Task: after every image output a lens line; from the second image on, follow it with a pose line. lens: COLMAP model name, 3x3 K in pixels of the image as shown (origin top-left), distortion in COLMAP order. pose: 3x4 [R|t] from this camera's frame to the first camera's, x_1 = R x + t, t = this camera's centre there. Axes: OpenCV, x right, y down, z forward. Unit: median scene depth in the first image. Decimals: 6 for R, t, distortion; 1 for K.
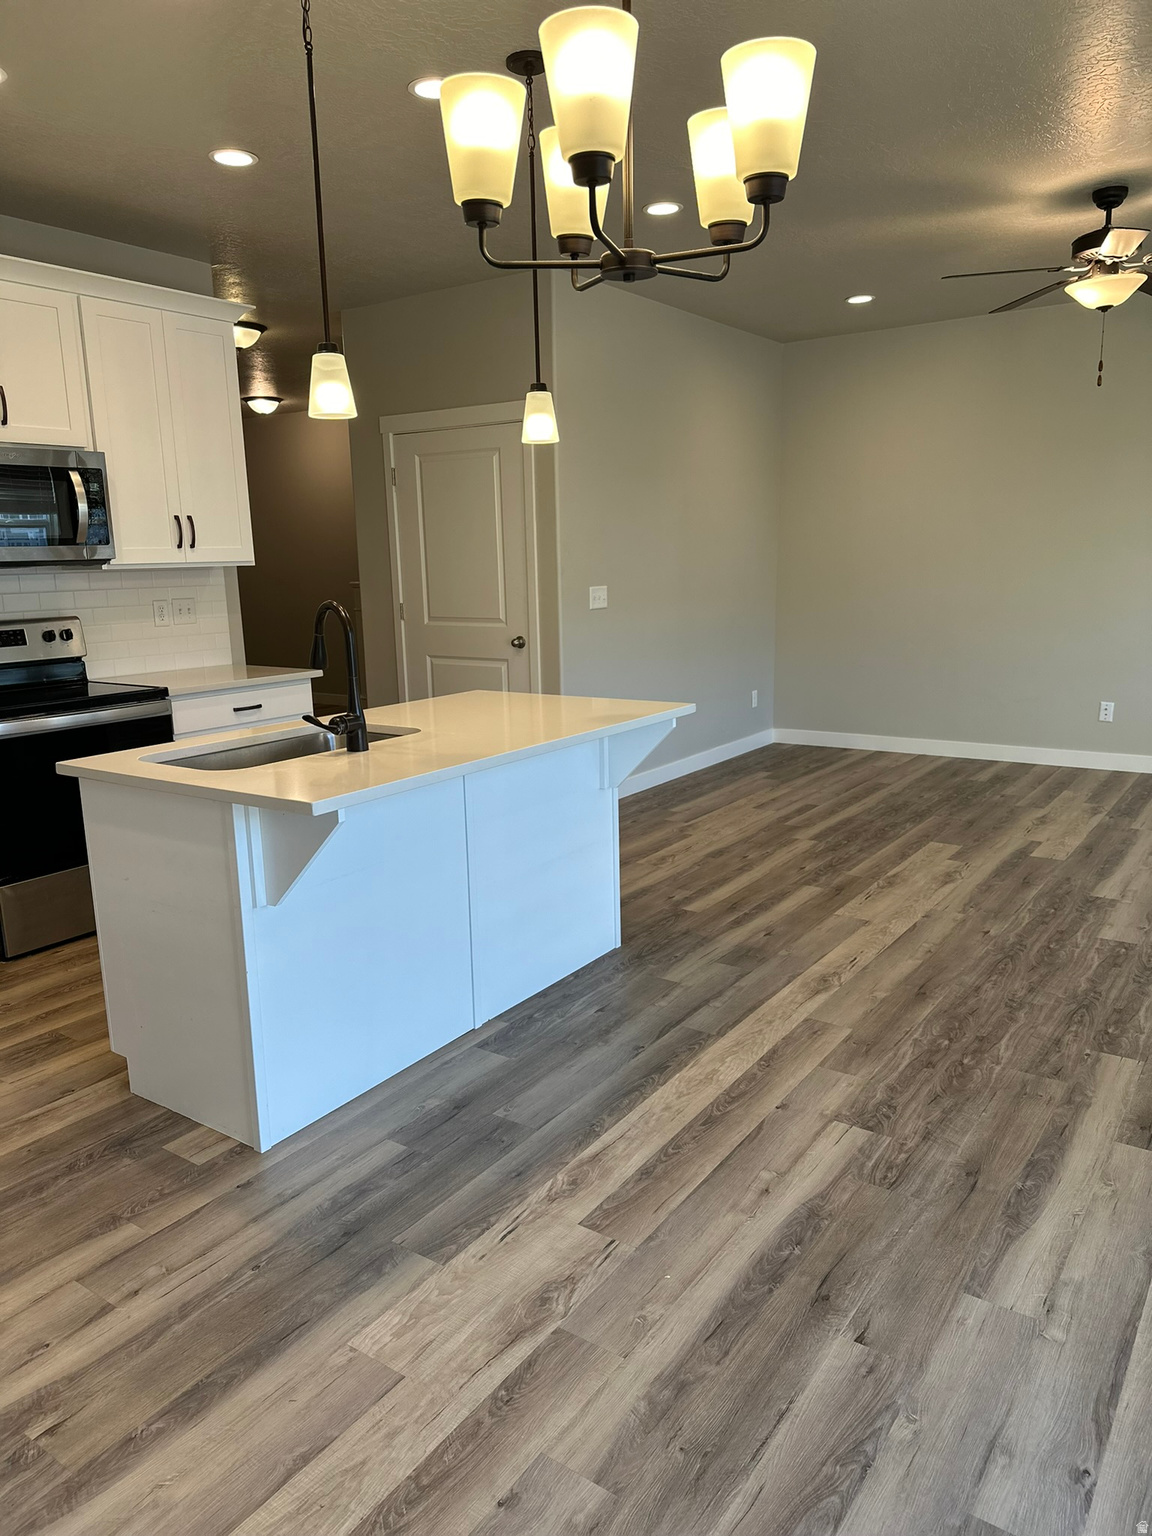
lens RADIAL K [[1070.2, 0, 565.9], [0, 1070.2, 767.9], [0, 0, 1]] dist [0.037665, -0.051834]
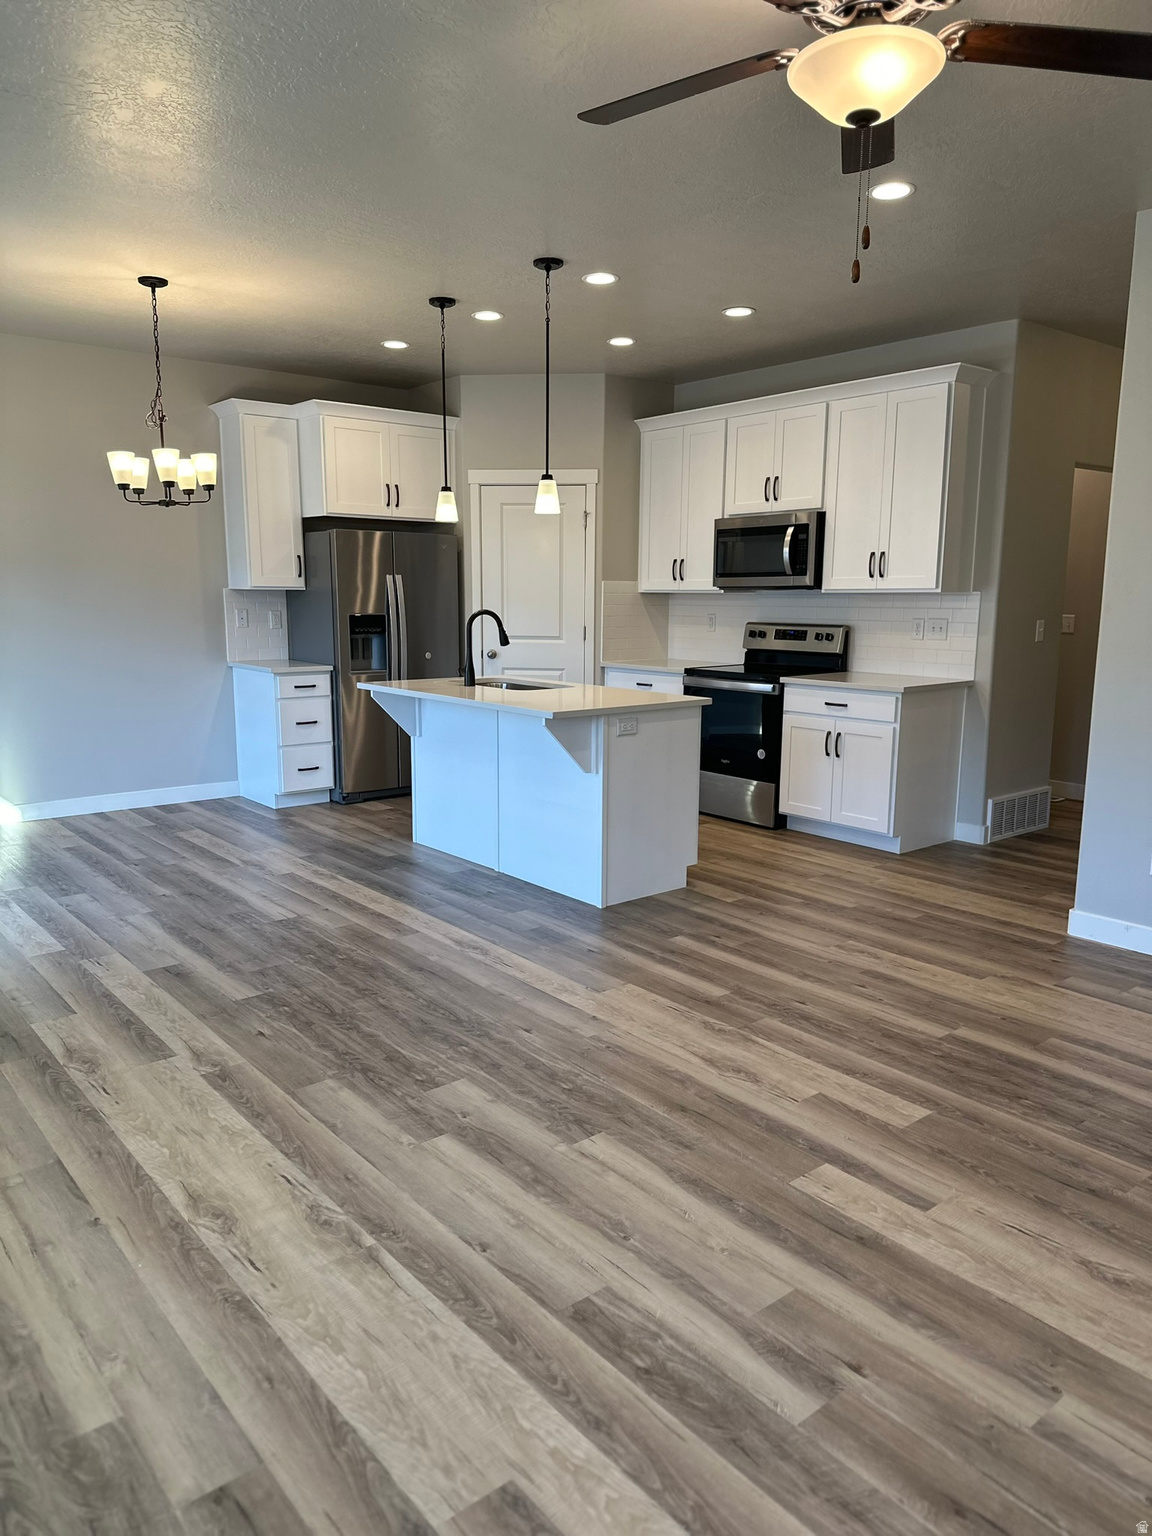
lens RADIAL K [[1070.2, 0, 568.2], [0, 1070.2, 772.2], [0, 0, 1]] dist [0.037665, -0.051834]
pose [[-0.257983, 0.184104, -0.948446, 1.258249], [-0.200287, 0.950160, 0.238916, -0.278412], [0.945161, 0.251598, -0.208252, 1.256304]]
